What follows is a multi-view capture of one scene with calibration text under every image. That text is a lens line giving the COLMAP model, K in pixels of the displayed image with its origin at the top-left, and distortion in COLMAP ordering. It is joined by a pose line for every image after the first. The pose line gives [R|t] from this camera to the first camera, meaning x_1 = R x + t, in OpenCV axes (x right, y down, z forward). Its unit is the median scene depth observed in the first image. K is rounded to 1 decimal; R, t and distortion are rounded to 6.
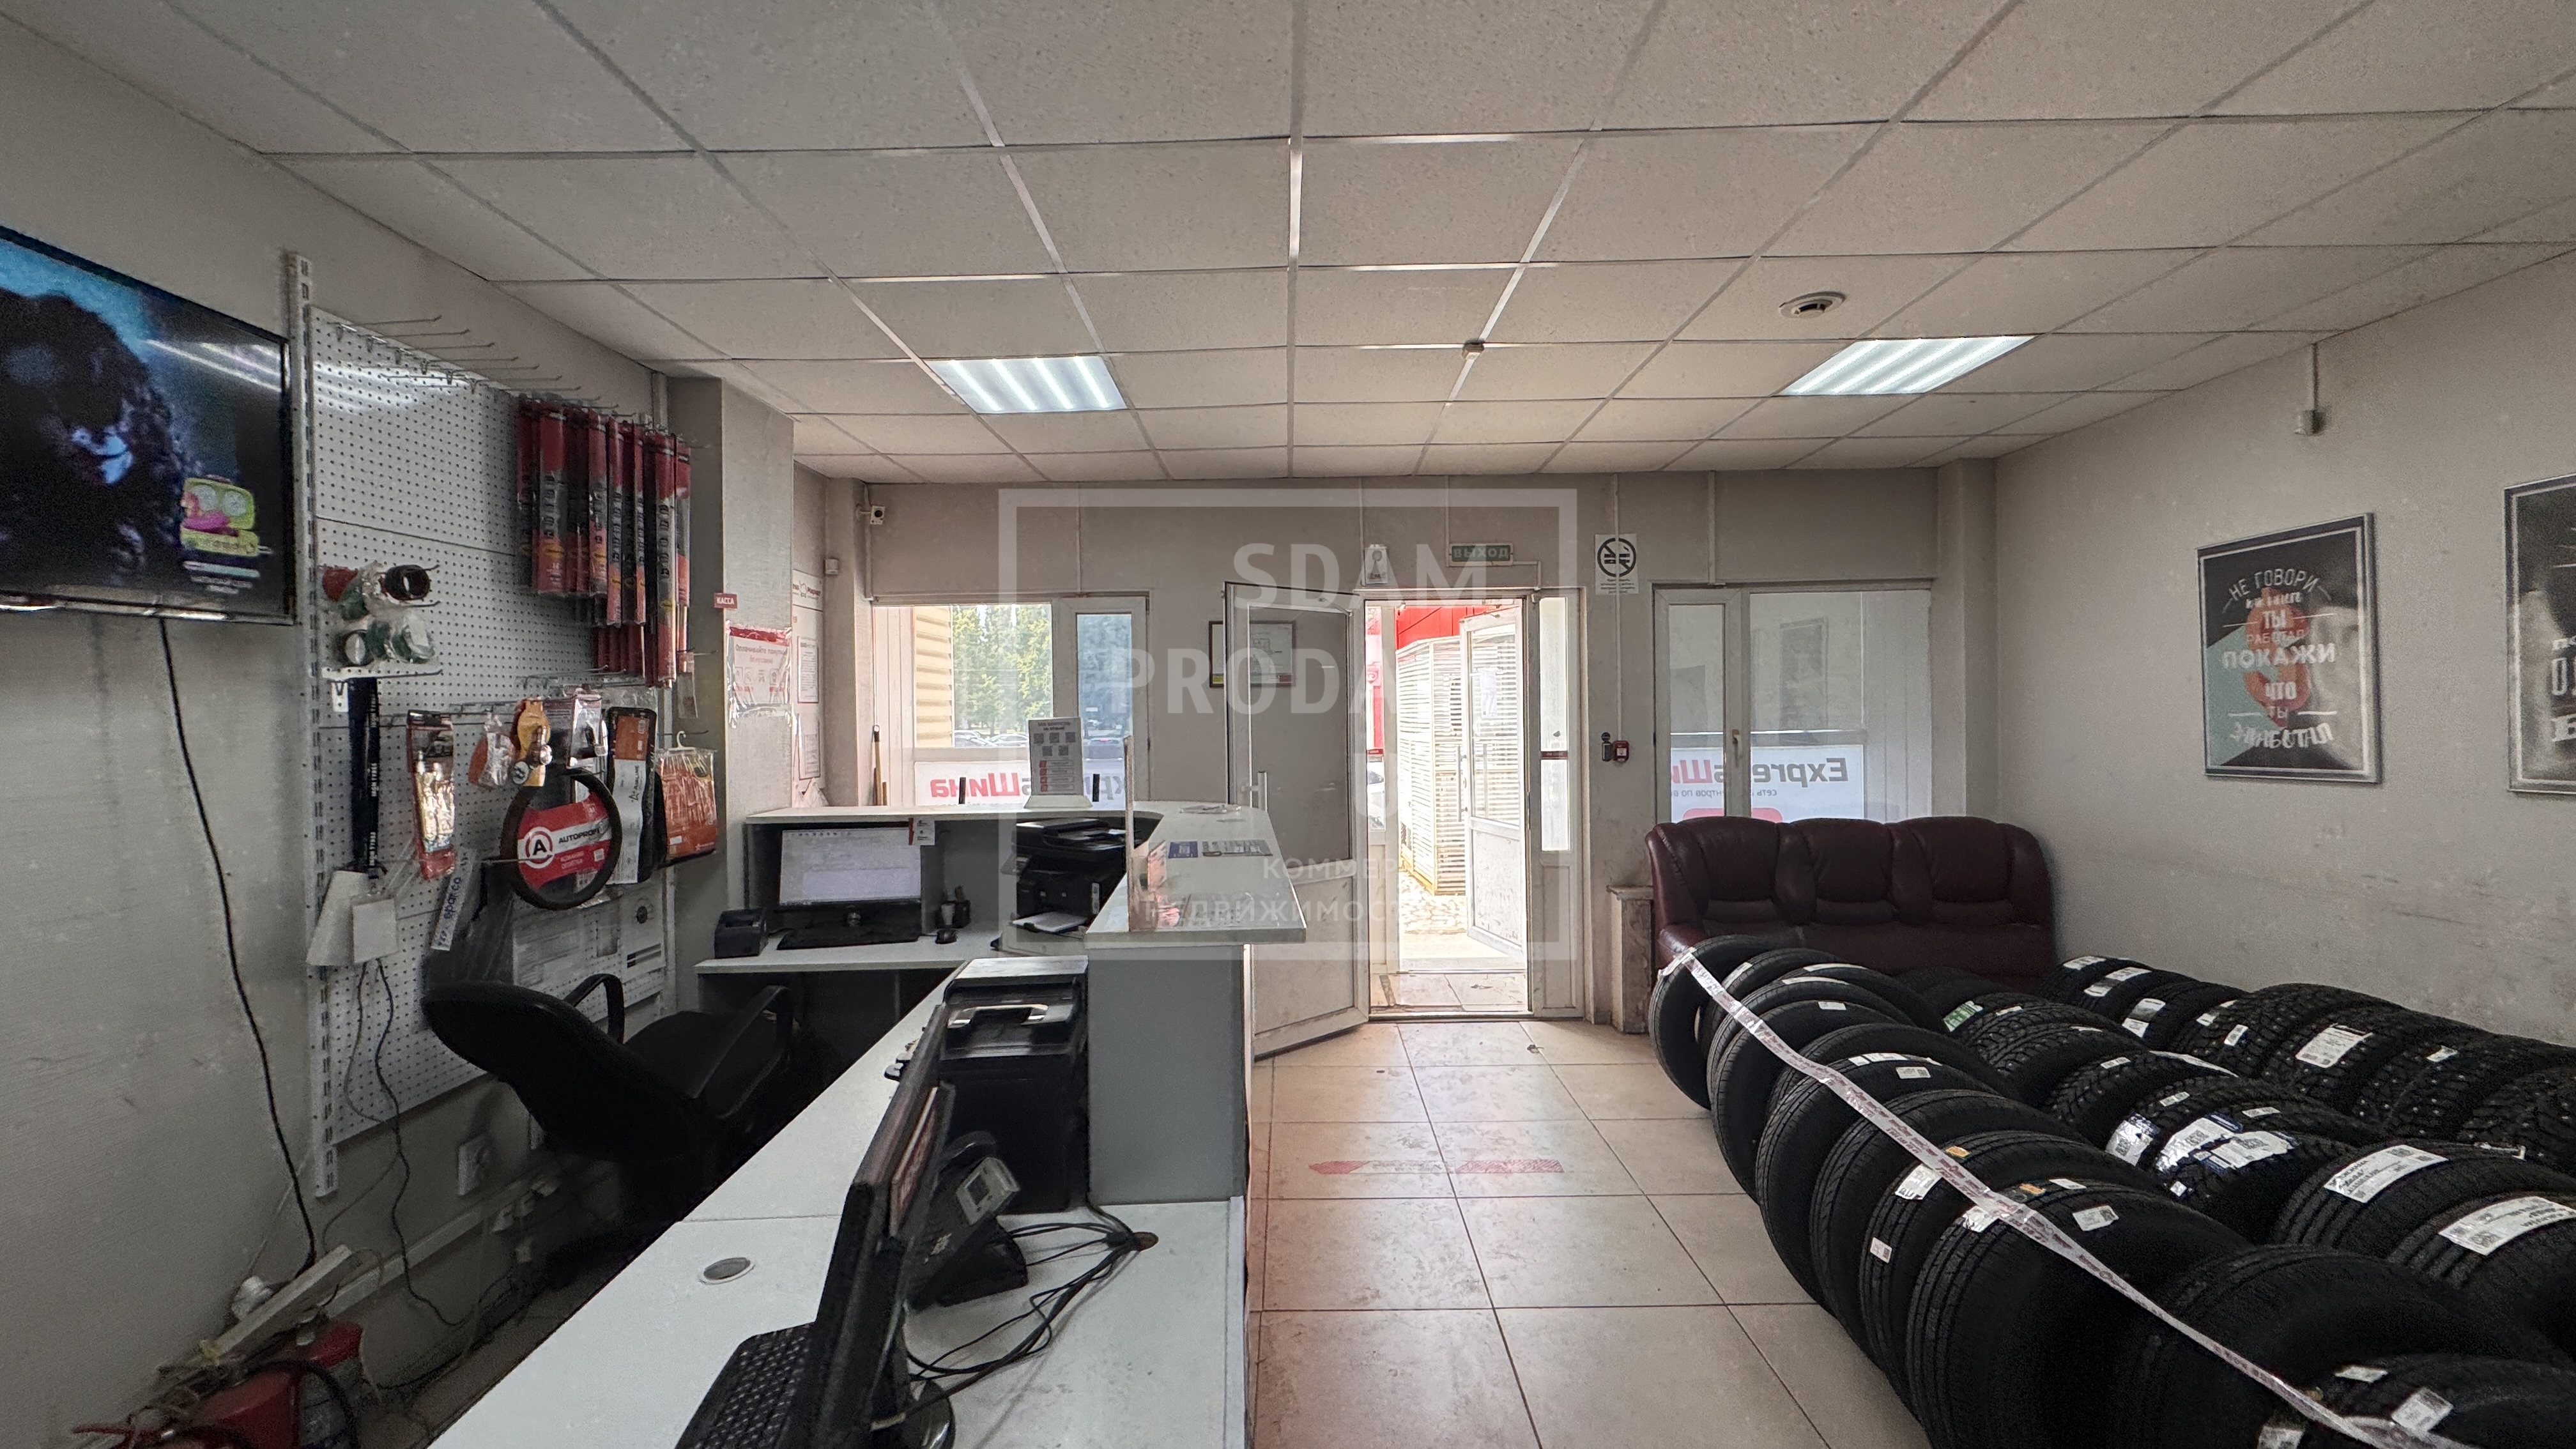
lens RADIAL K [[1022.6, 0, 1280.5], [0, 1022.6, 721.2], [0, 0, 1]] dist [-0.003527, 0.000783]
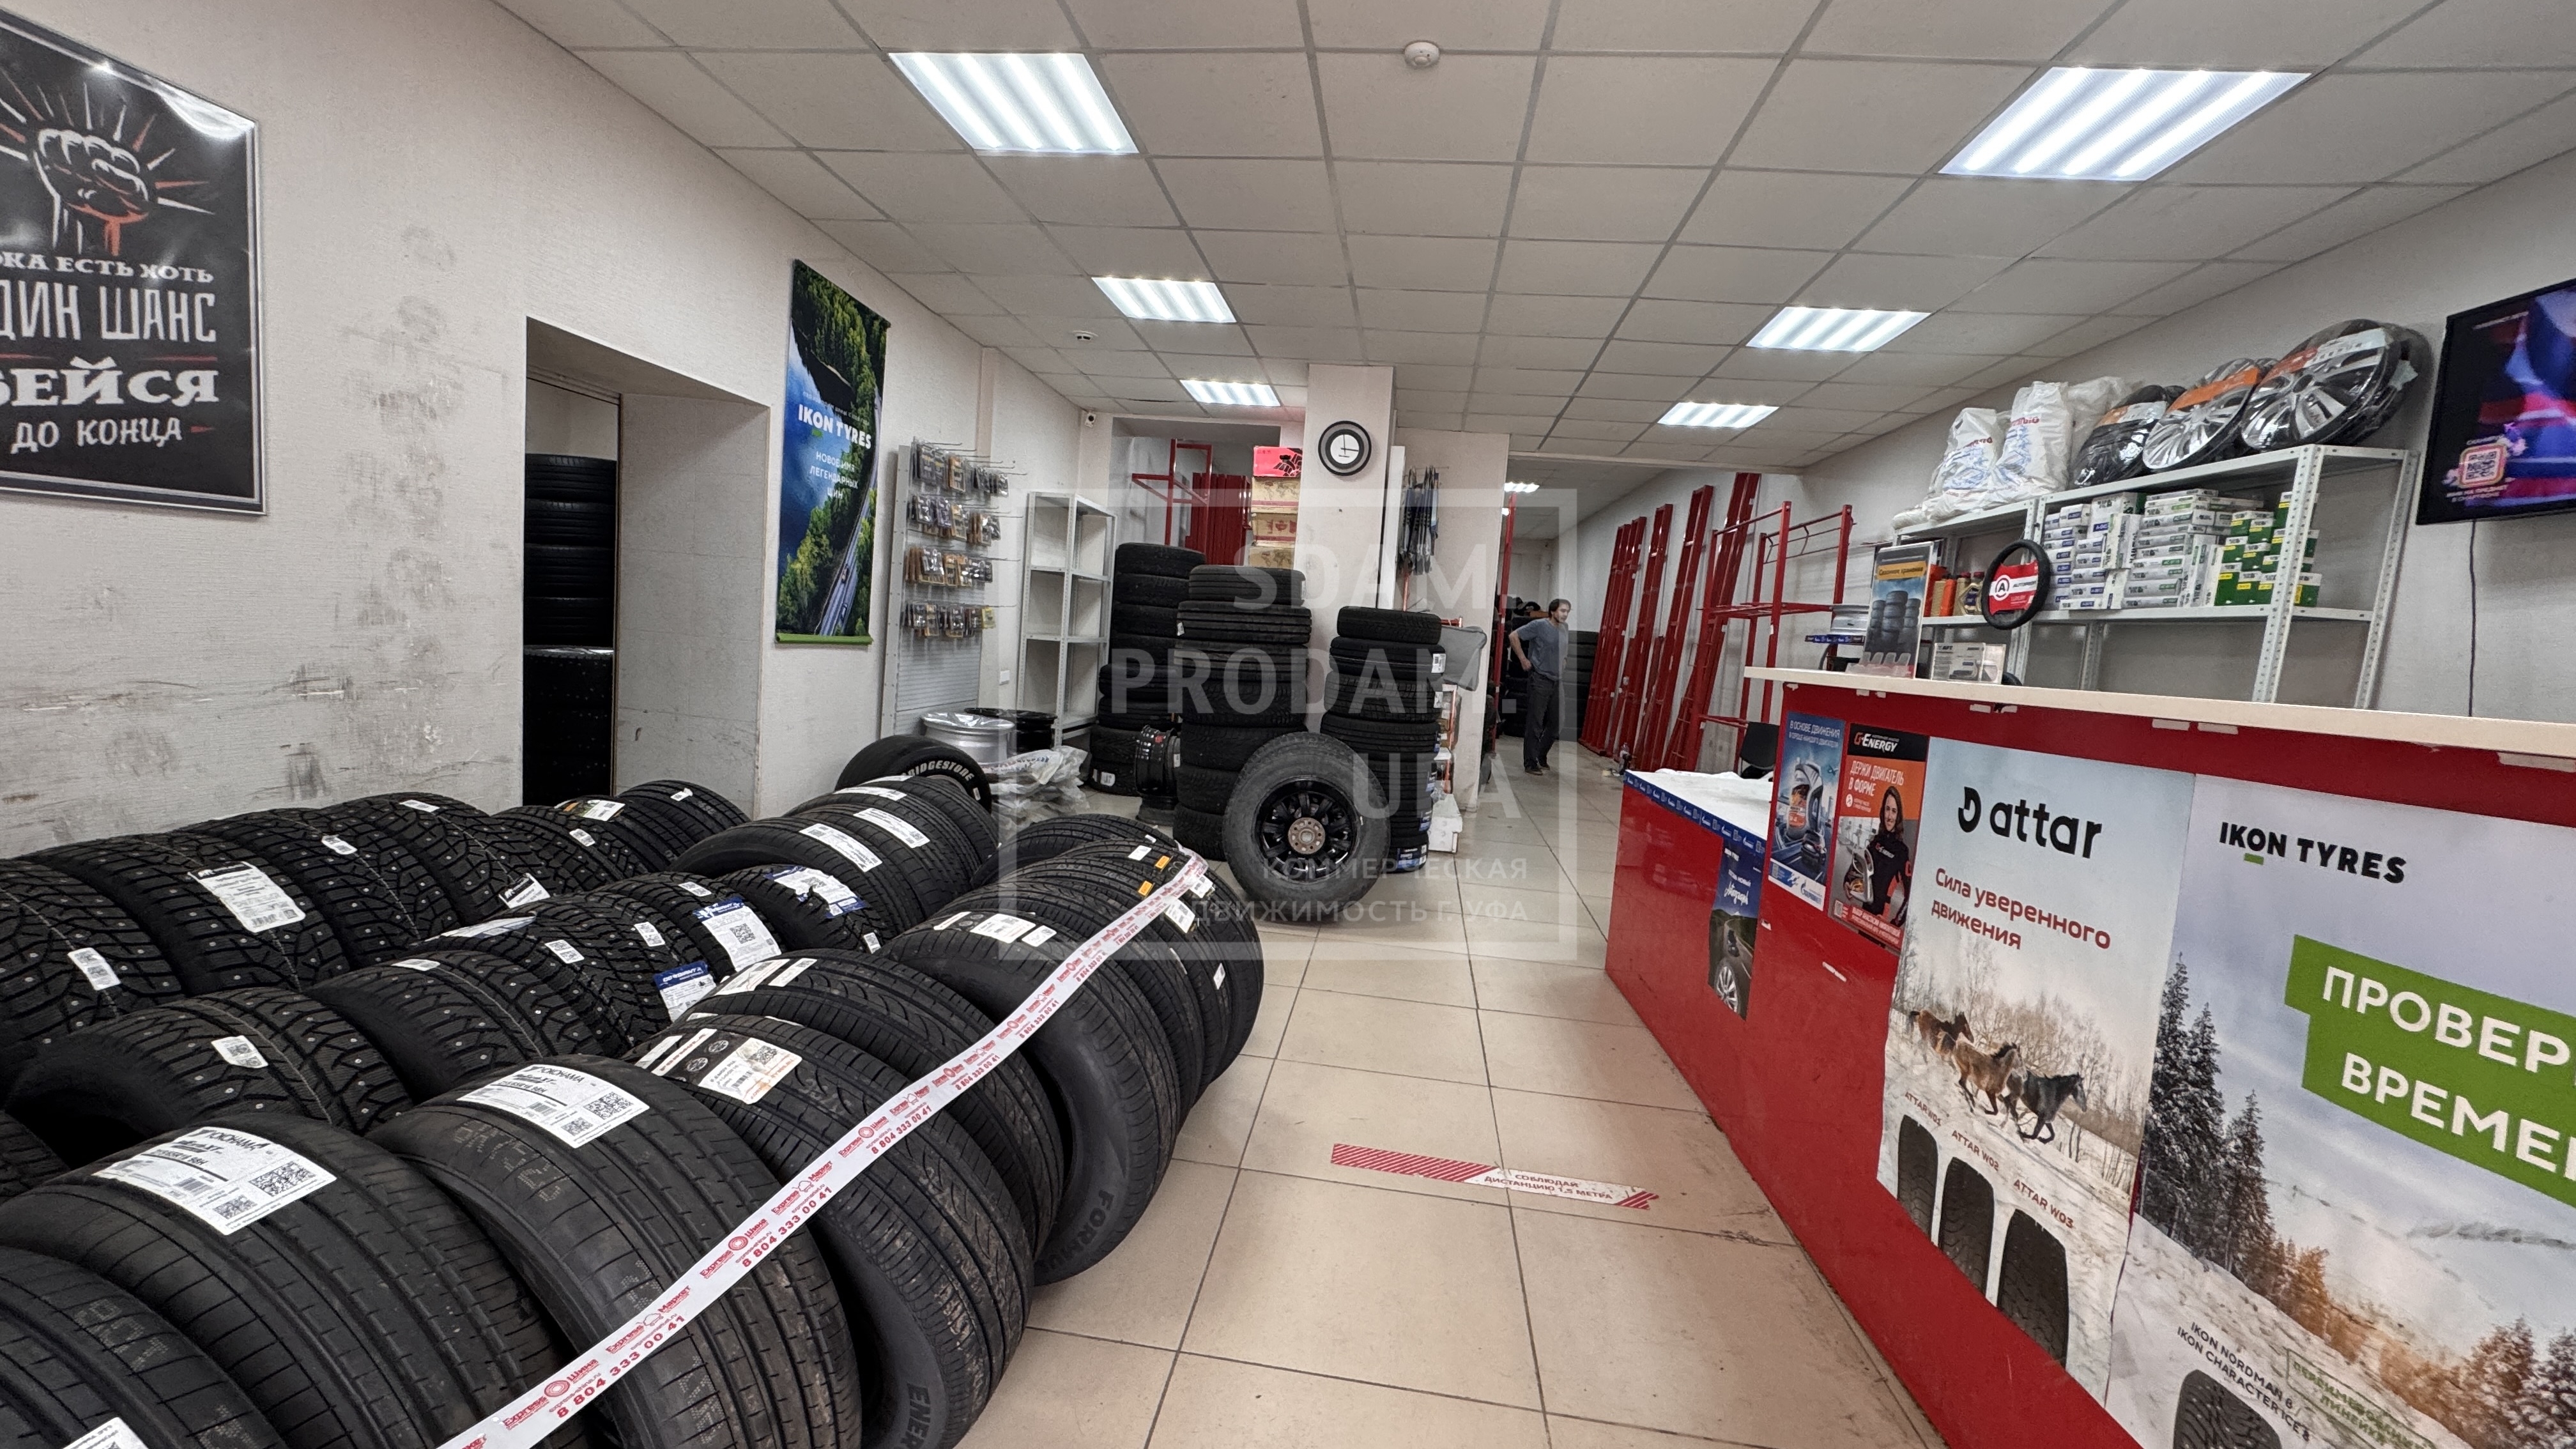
lens RADIAL K [[1022.6, 0, 1286.0], [0, 1022.6, 724.5], [0, 0, 1]] dist [-0.003527, 0.000783]
pose [[-0.991071, -0.070788, 0.112989, 0.198981], [-0.059932, 0.993503, 0.096750, 0.067439], [-0.119104, 0.089115, -0.988875, 0.976137]]
